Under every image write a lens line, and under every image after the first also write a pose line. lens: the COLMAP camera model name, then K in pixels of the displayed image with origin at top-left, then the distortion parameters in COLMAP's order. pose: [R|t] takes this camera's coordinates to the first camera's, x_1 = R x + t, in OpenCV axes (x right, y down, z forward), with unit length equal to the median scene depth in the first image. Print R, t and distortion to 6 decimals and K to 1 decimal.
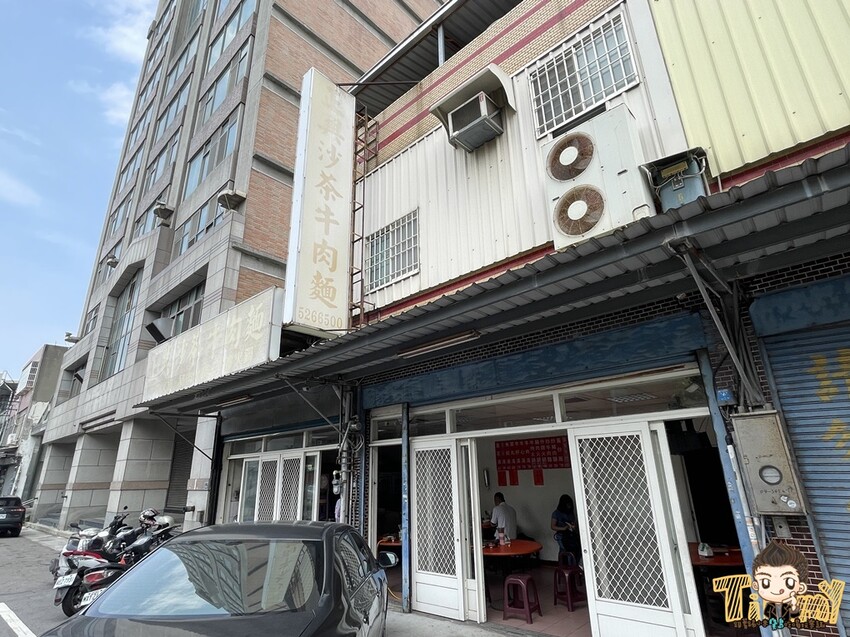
lens RADIAL K [[456.0, 0, 425.0], [0, 456.0, 318.5], [0, 0, 1]] dist [-0.000321, -0.000040]
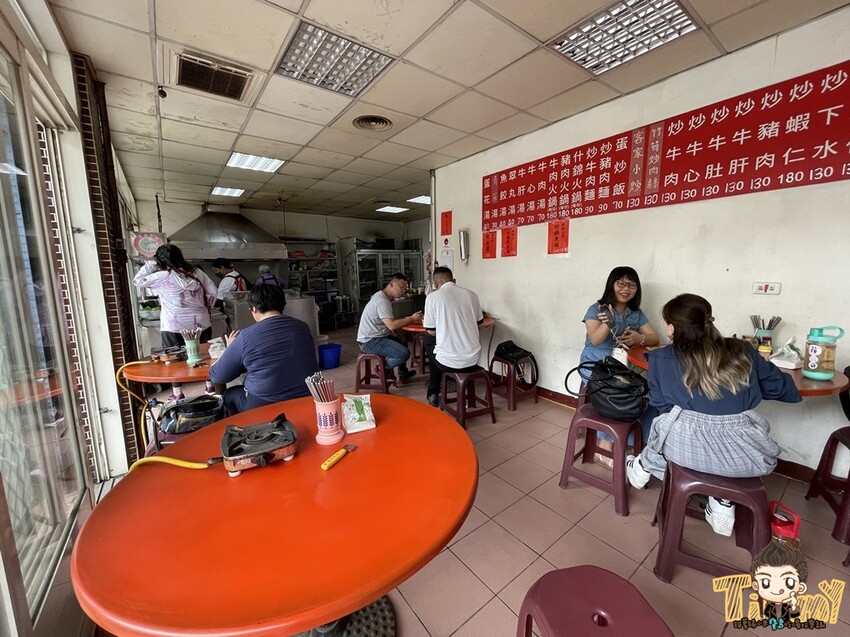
lens RADIAL K [[339.6, 0, 425.0], [0, 339.6, 318.5], [0, 0, 1]] dist [0.002192, -0.000274]
pose [[0.983494, 0.032778, -0.177949, 0.174039], [0.053788, 0.886037, 0.460485, 0.246639], [0.172763, -0.462455, 0.869648, 0.615064]]
